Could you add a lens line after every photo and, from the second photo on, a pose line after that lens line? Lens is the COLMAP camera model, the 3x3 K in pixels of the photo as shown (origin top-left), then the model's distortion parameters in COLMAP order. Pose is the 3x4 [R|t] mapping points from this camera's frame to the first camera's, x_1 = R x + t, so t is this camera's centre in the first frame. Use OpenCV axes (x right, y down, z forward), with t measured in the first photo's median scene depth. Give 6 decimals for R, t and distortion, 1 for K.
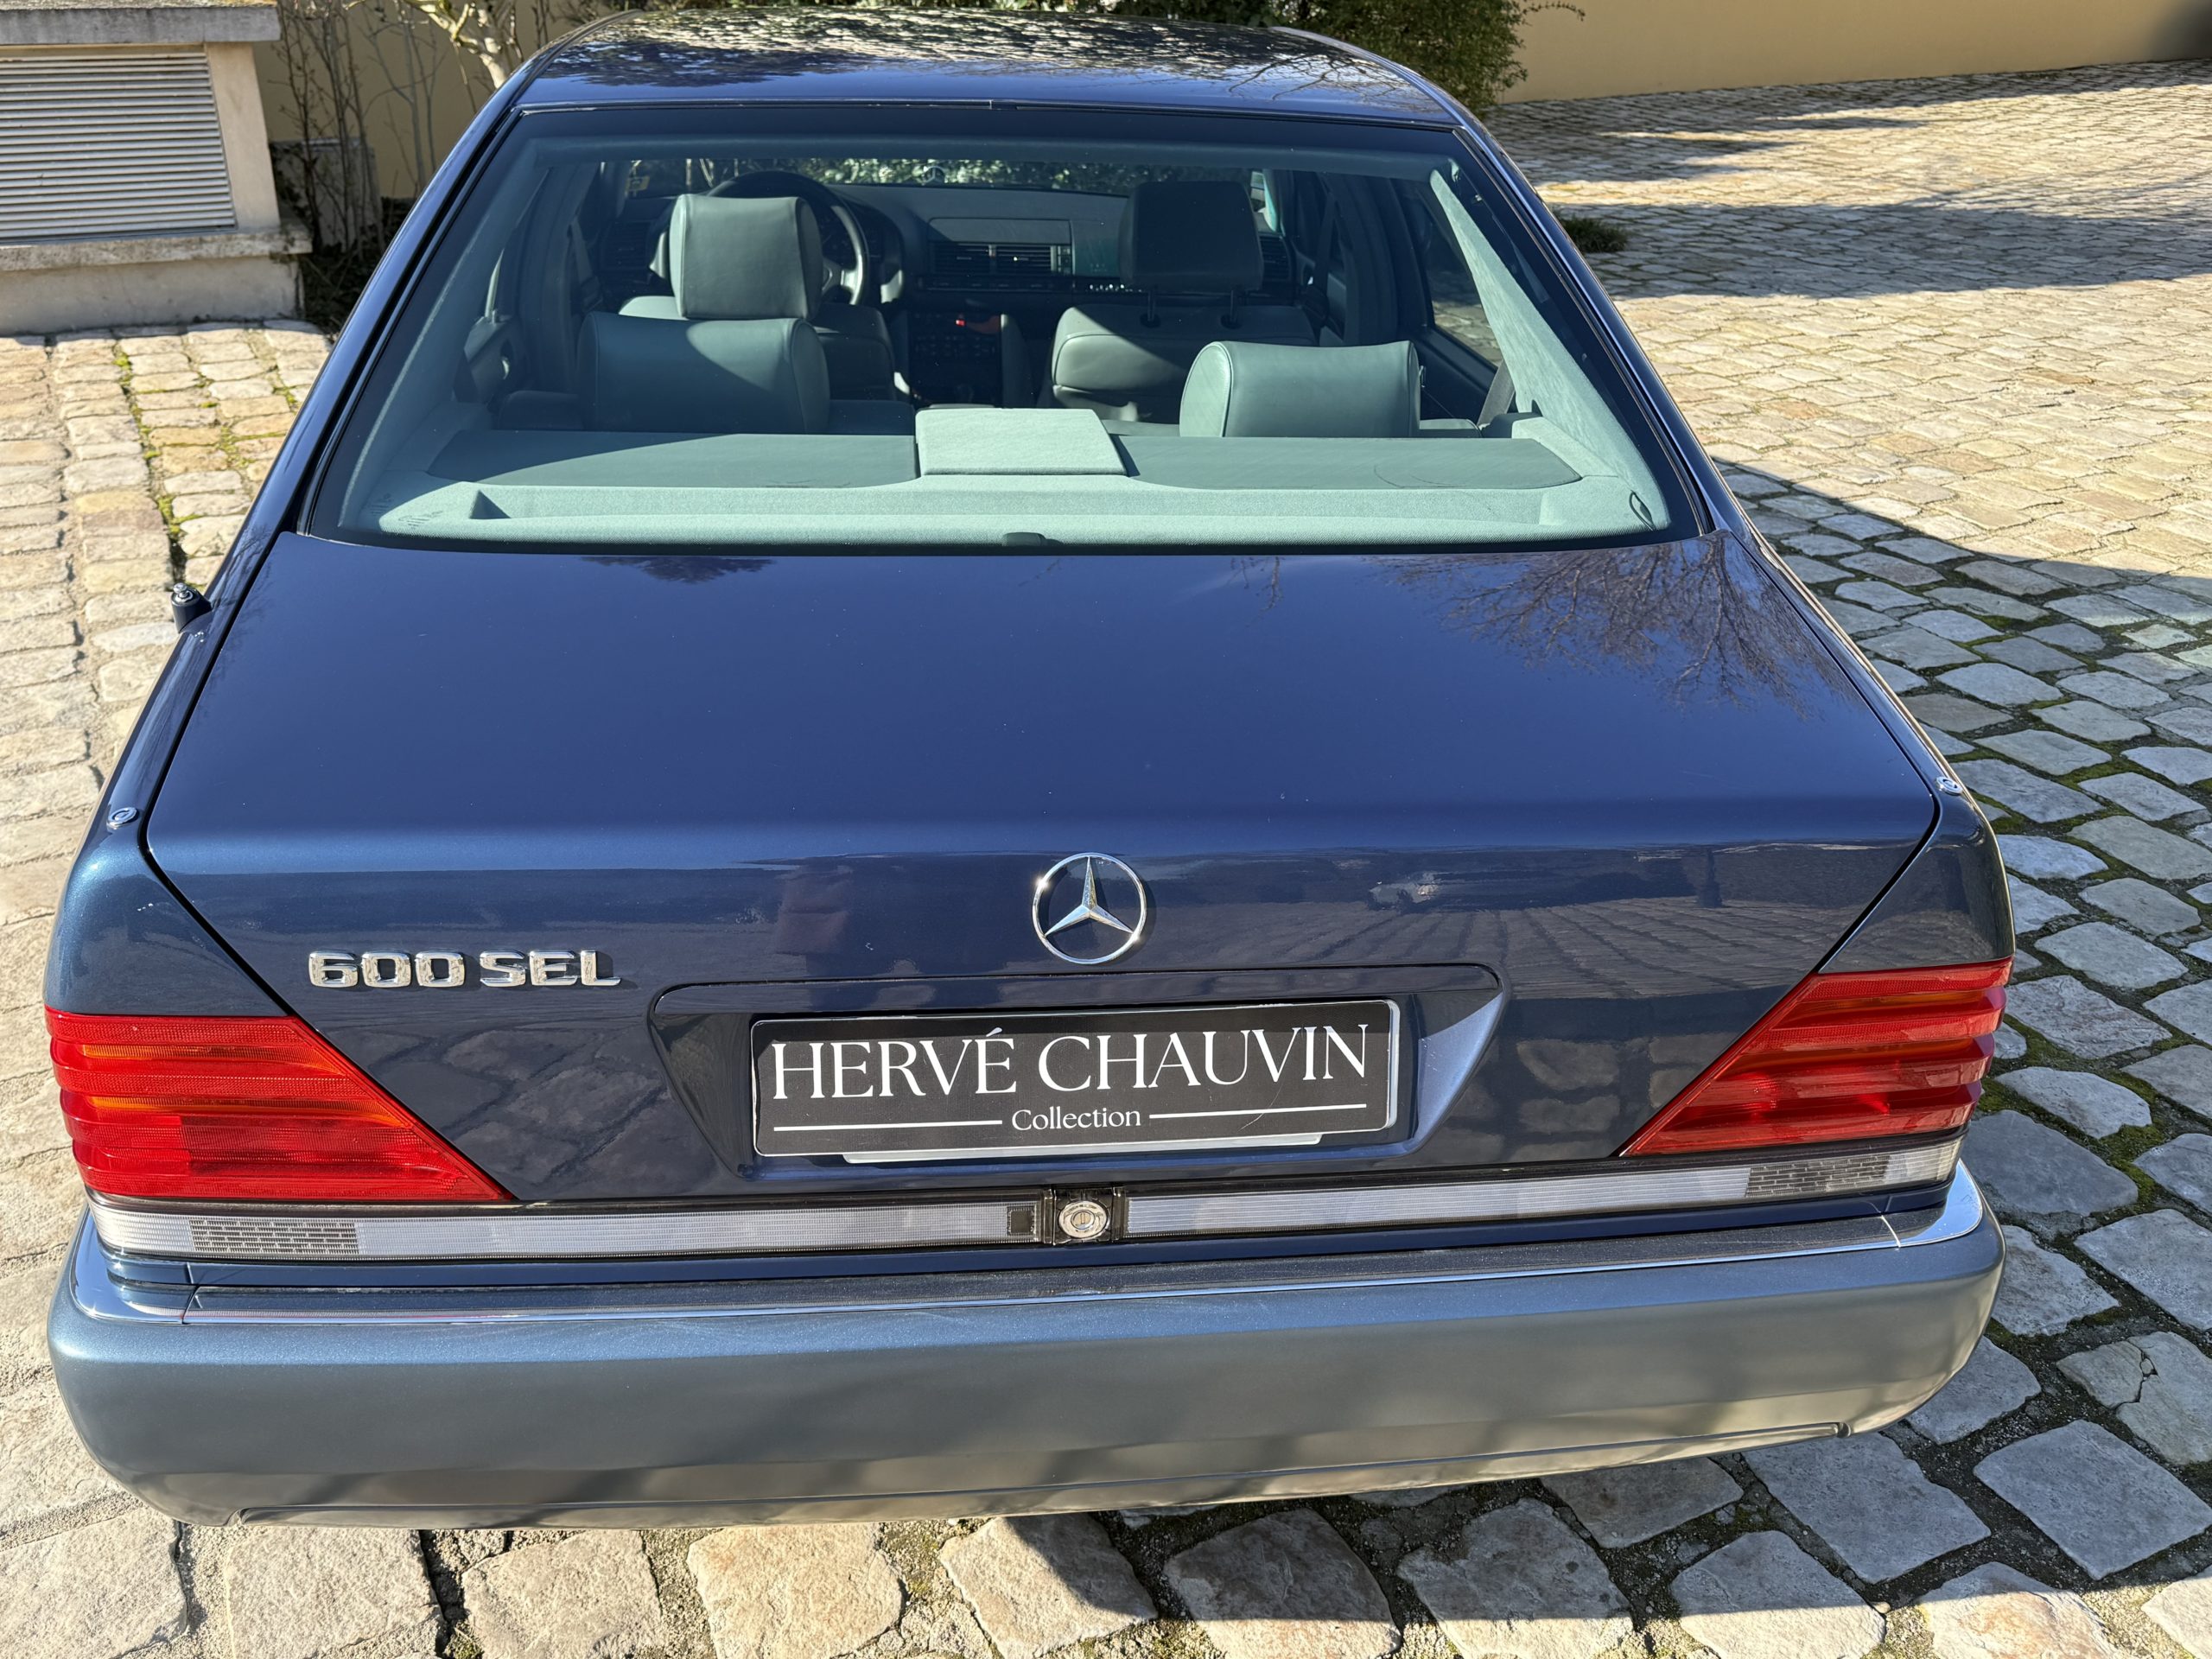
lens RADIAL K [[1969.4, 0, 1097.8], [0, 1969.4, 828.3], [0, 0, 1]] dist [0.159473, -0.318173]
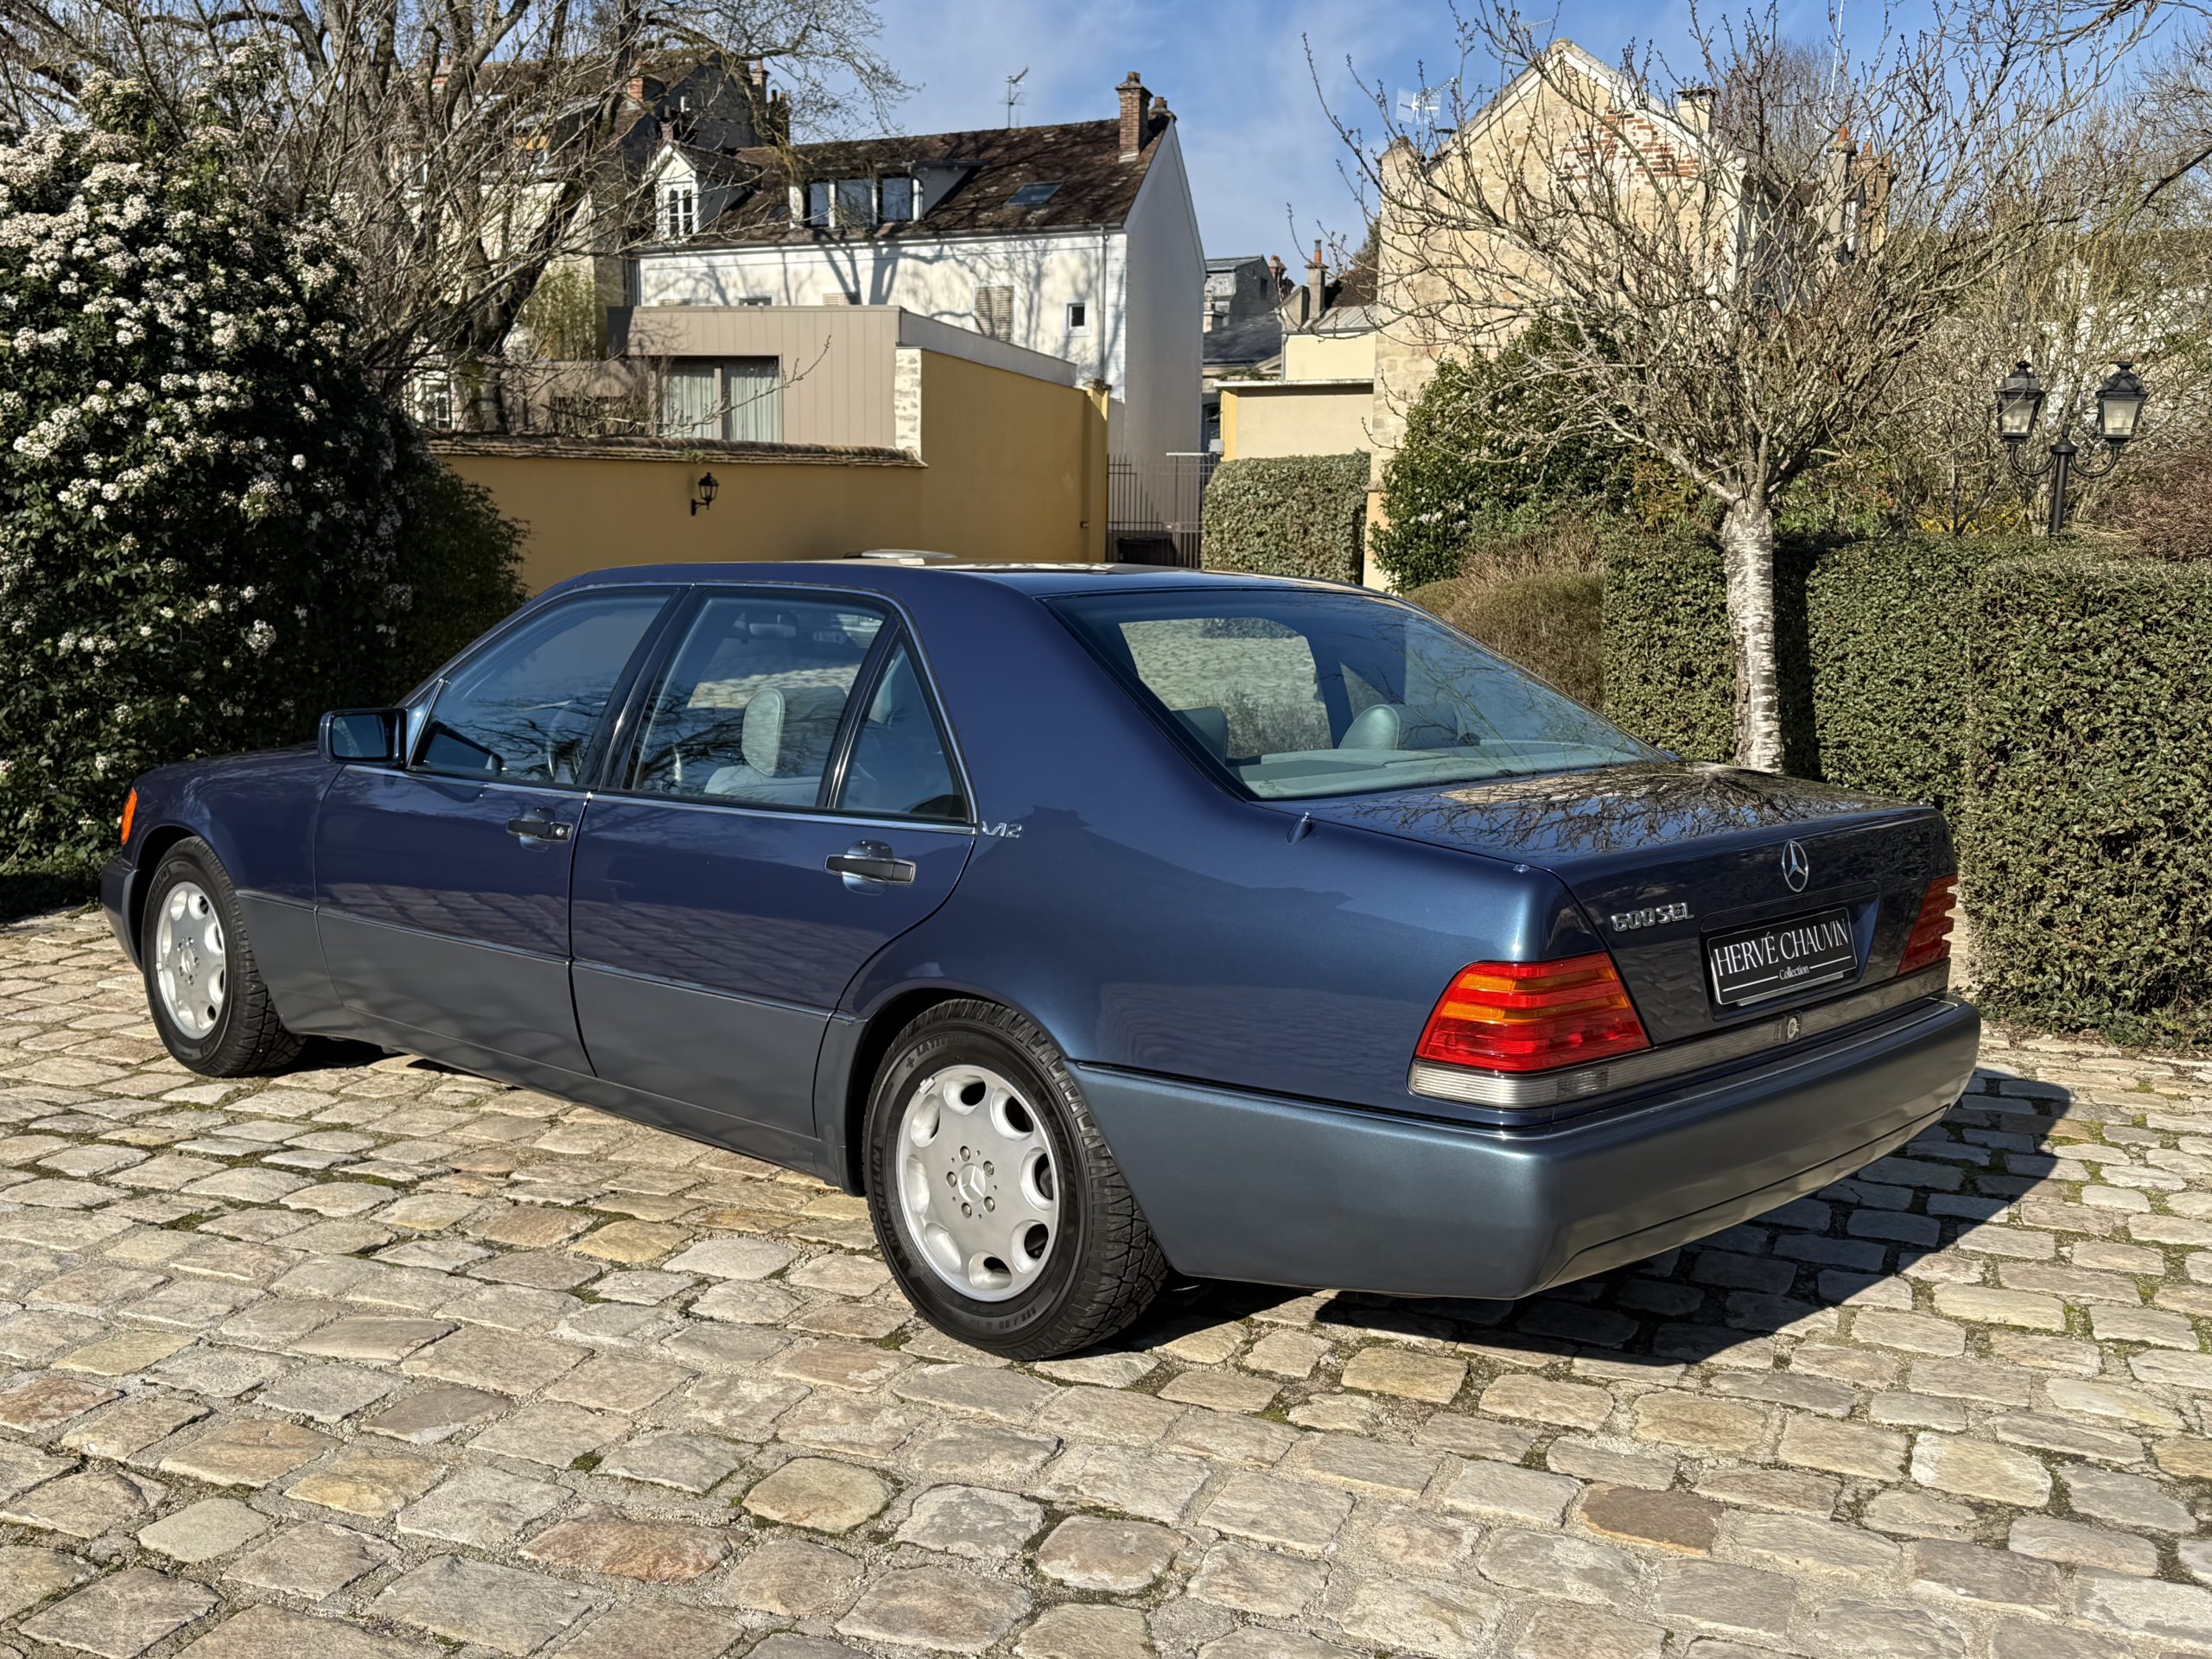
lens RADIAL K [[2226.3, 0, 1098.5], [0, 2226.3, 826.5], [0, 0, 1]] dist [0.211410, -0.481061]
pose [[0.748552, -0.093297, 0.656480, -2.199357], [0.288377, 0.937323, -0.195612, 0.264753], [-0.597084, 0.335739, 0.728540, -0.397241]]
